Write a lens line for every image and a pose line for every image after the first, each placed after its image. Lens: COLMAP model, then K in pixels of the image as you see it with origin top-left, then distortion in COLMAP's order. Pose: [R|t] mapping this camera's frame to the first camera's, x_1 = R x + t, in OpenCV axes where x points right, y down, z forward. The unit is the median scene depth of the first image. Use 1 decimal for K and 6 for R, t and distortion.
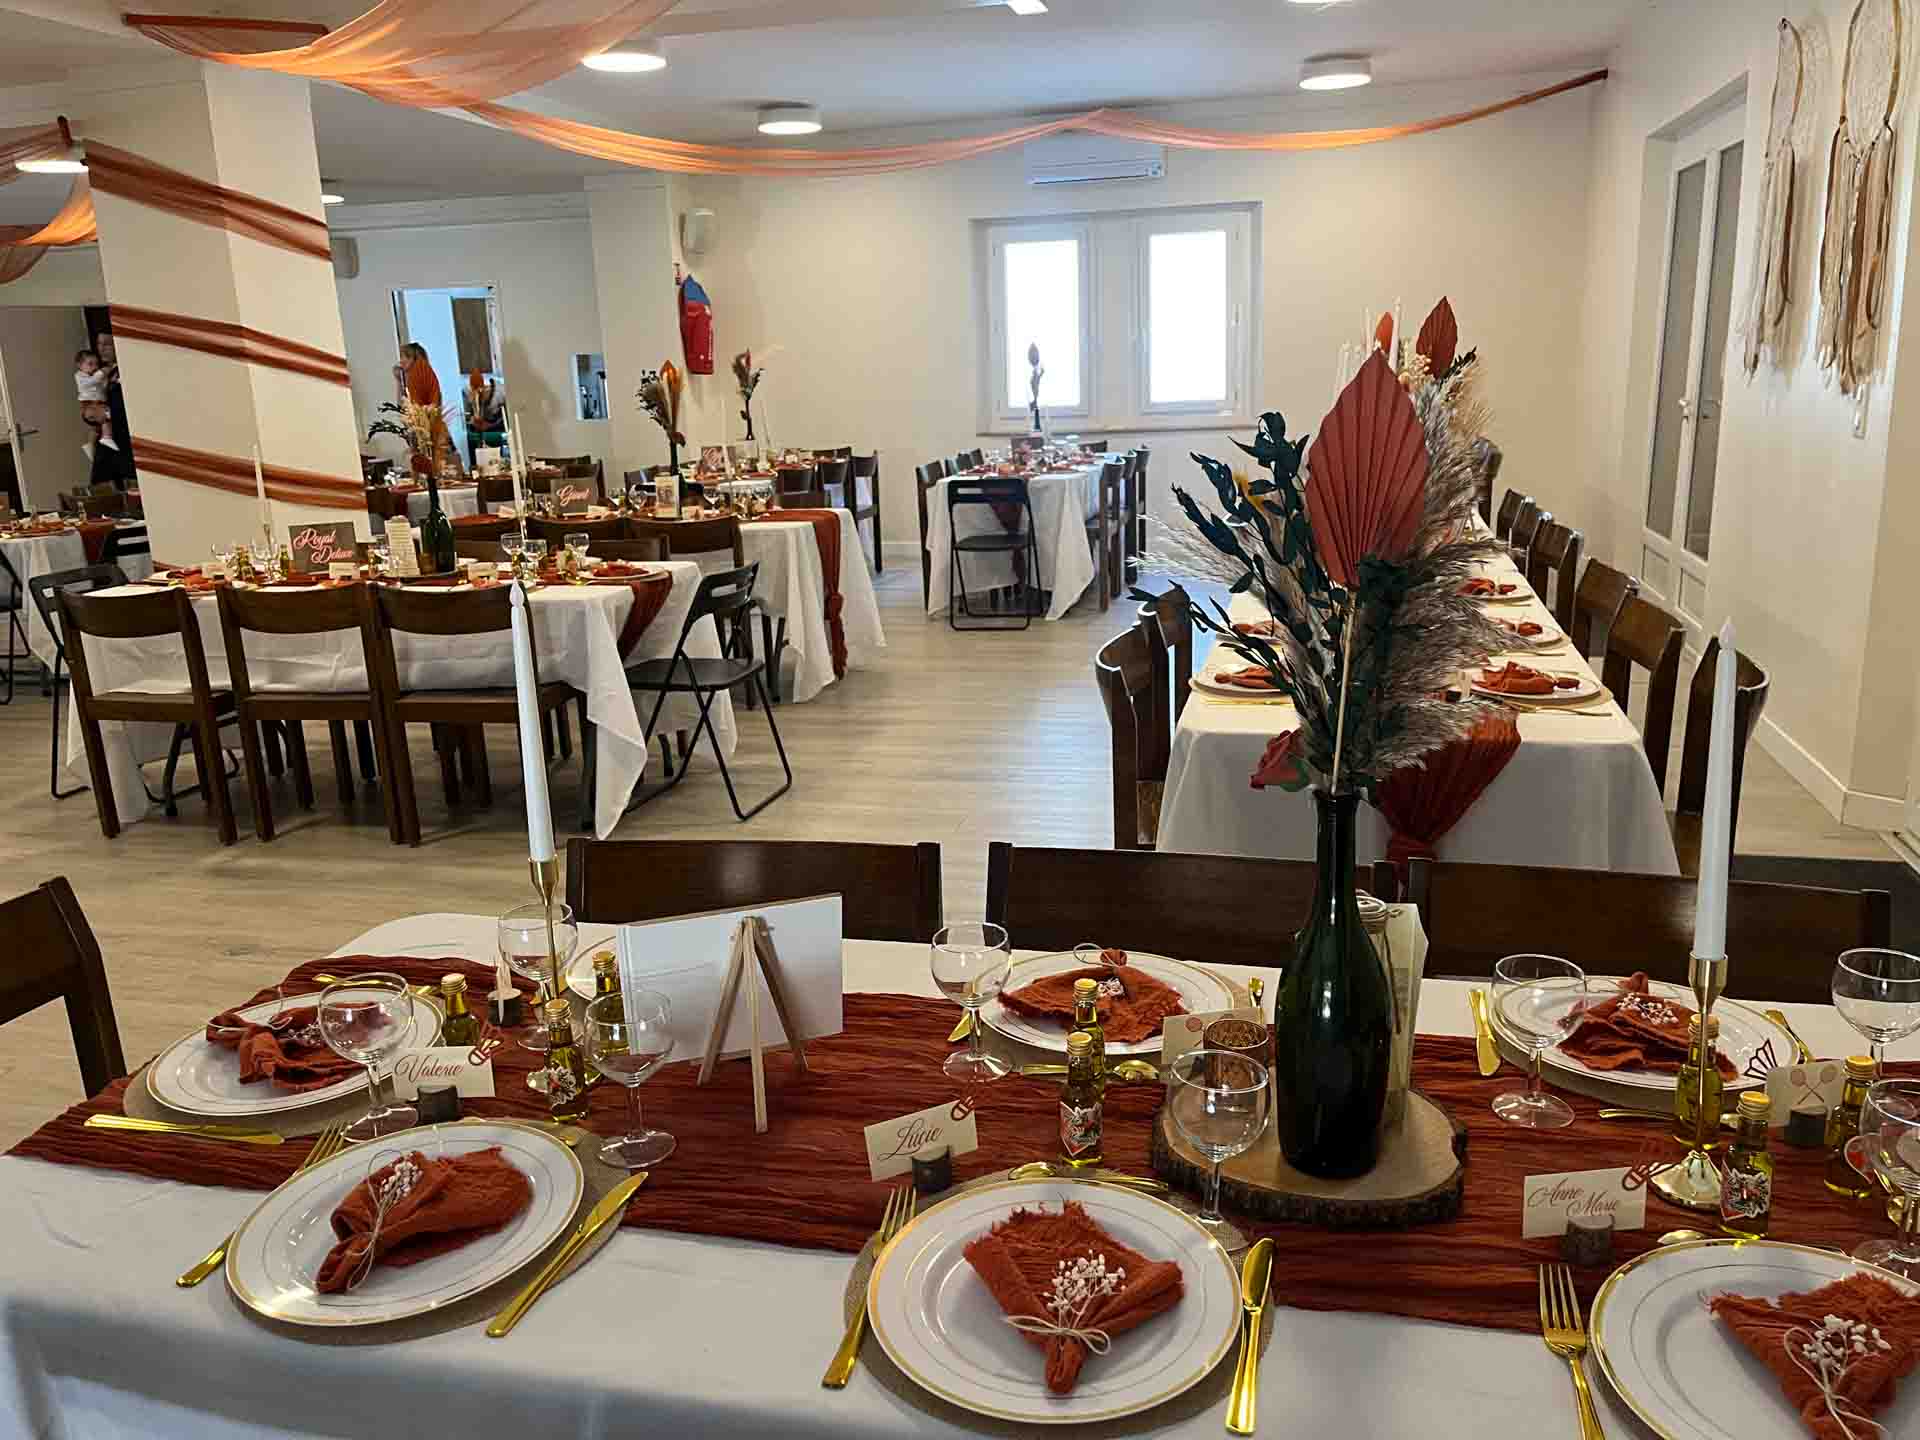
lens RADIAL K [[1450.7, 0, 977.3], [0, 1450.7, 734.3], [0, 0, 1]] dist [0.043942, -0.060255]
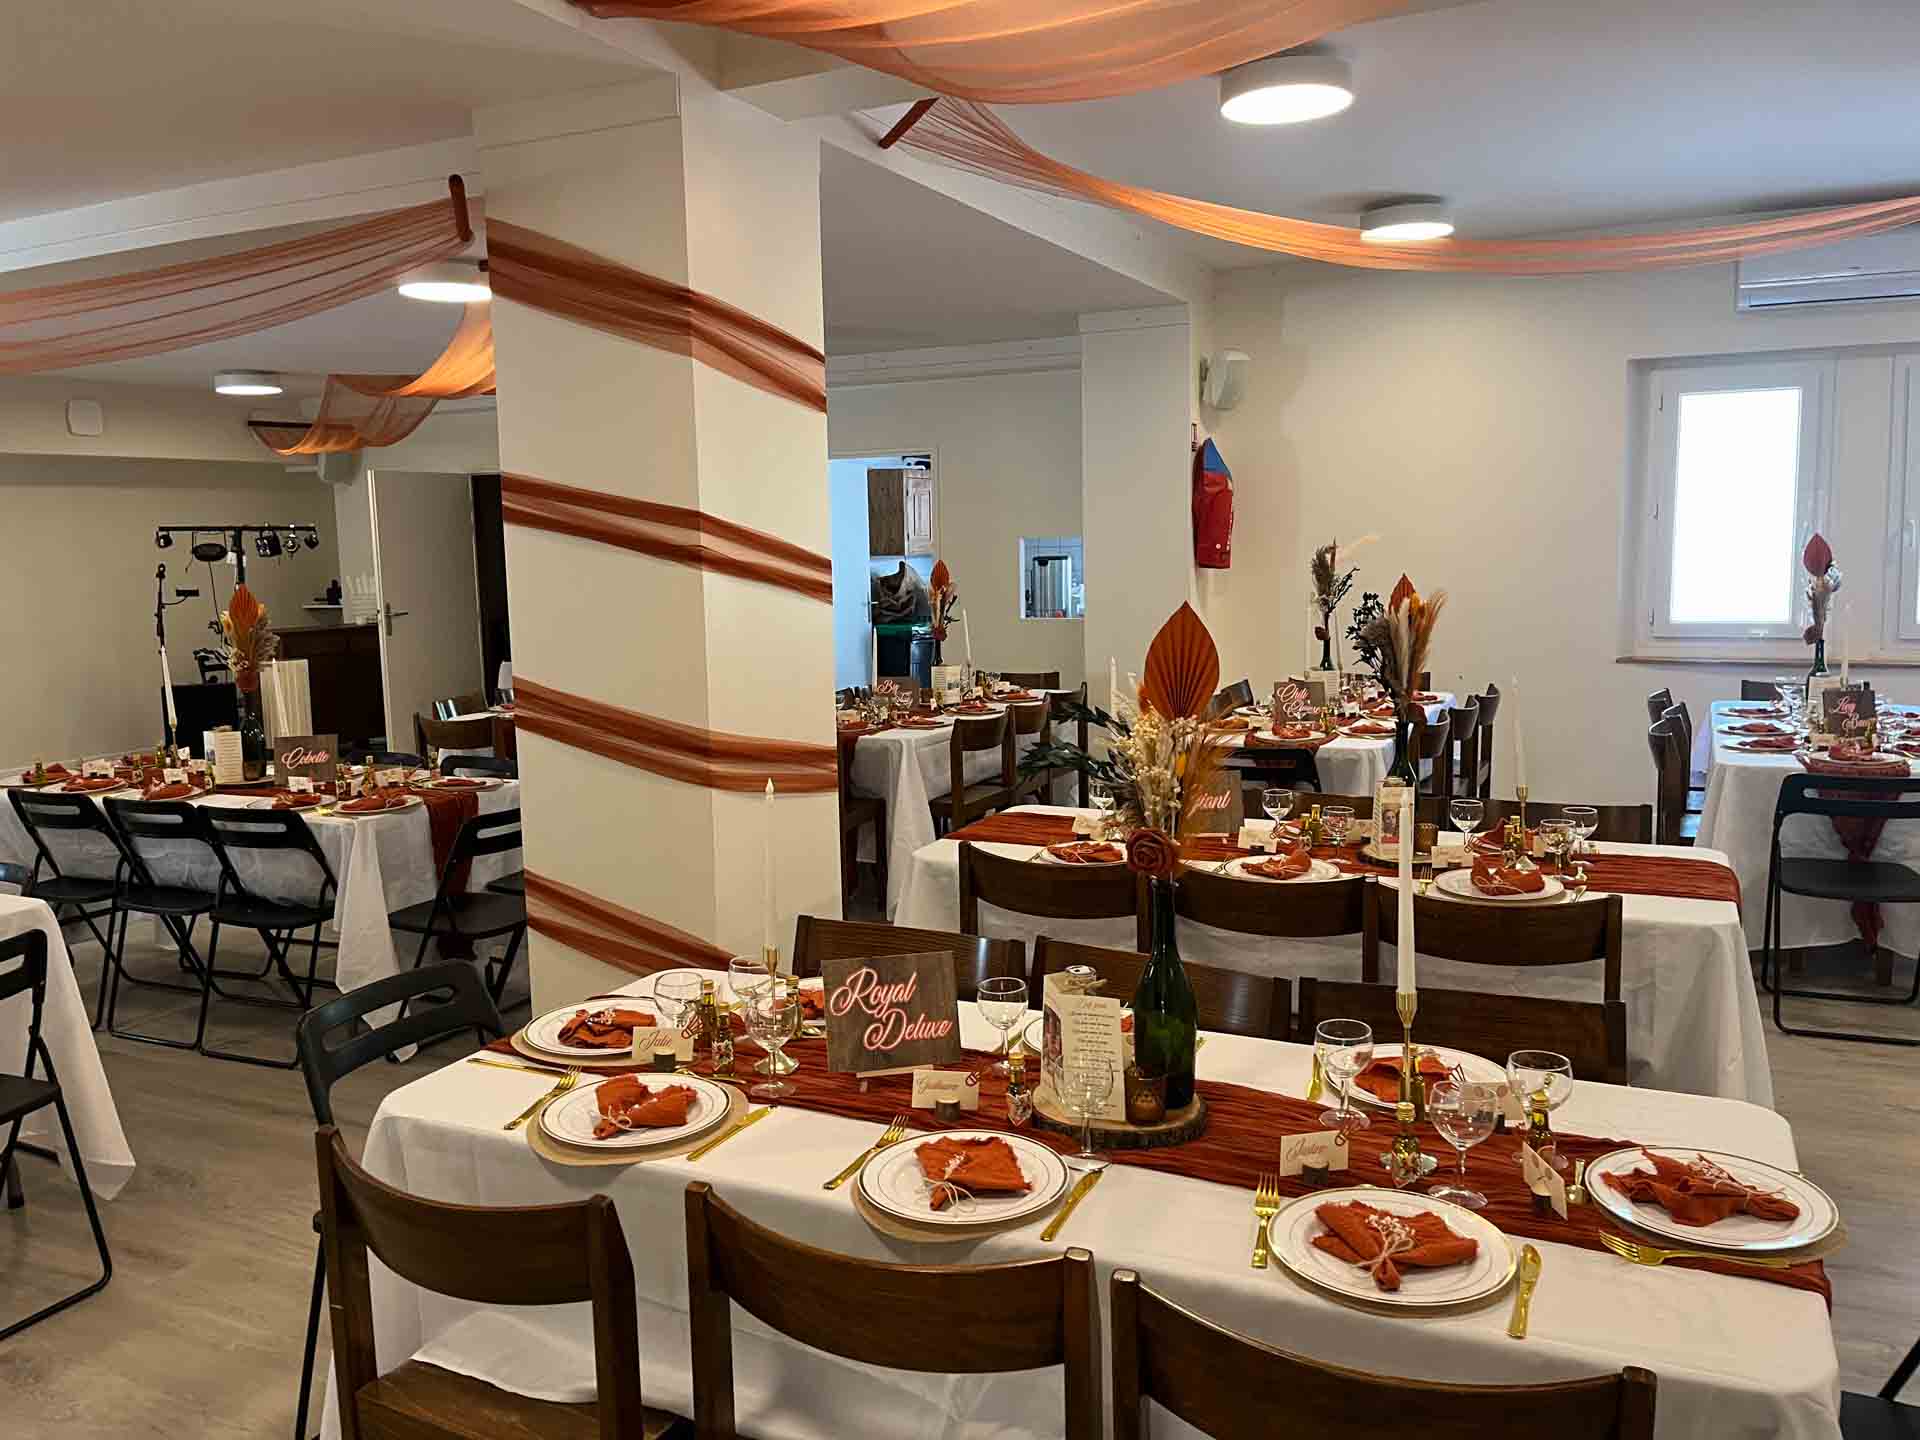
lens RADIAL K [[1450.7, 0, 956.1], [0, 1450.7, 708.1], [0, 0, 1]] dist [0.043942, -0.060255]
pose [[0.976969, 0.039741, -0.209650, -0.368689], [-0.066167, 0.990496, -0.120582, -0.181647], [0.202865, 0.131676, 0.970313, 0.611150]]
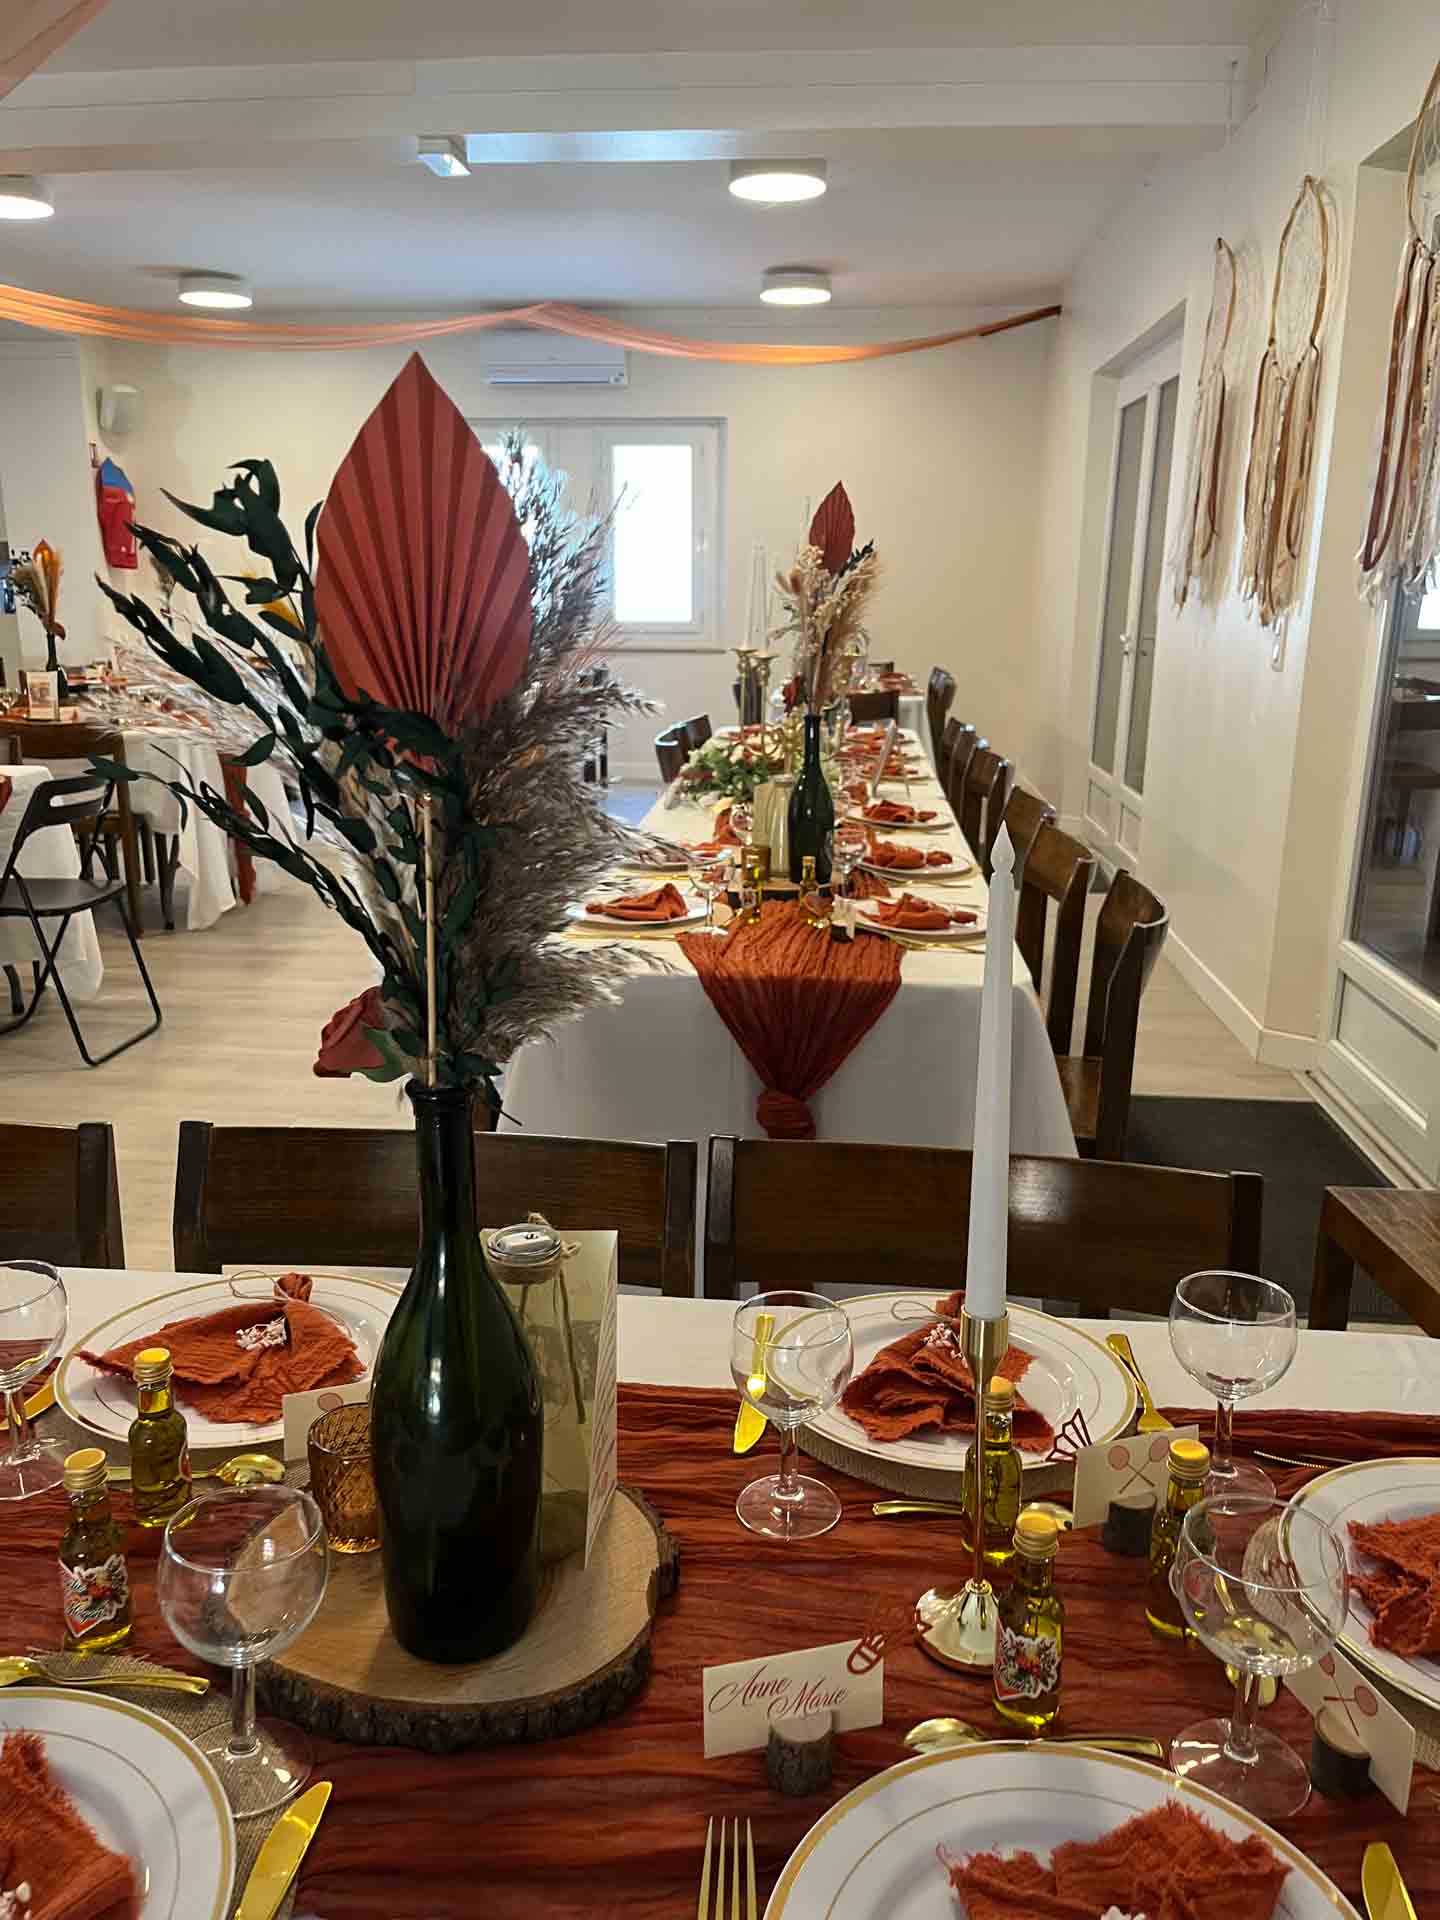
lens RADIAL K [[1450.7, 0, 722.2], [0, 1450.7, 979.5], [0, 0, 1]] dist [0.043942, -0.060255]
pose [[0.985854, 0.001989, 0.167597, 0.062414], [-0.003850, 0.999935, 0.010777, -0.003327], [-0.167565, -0.011270, 0.985797, 0.081115]]
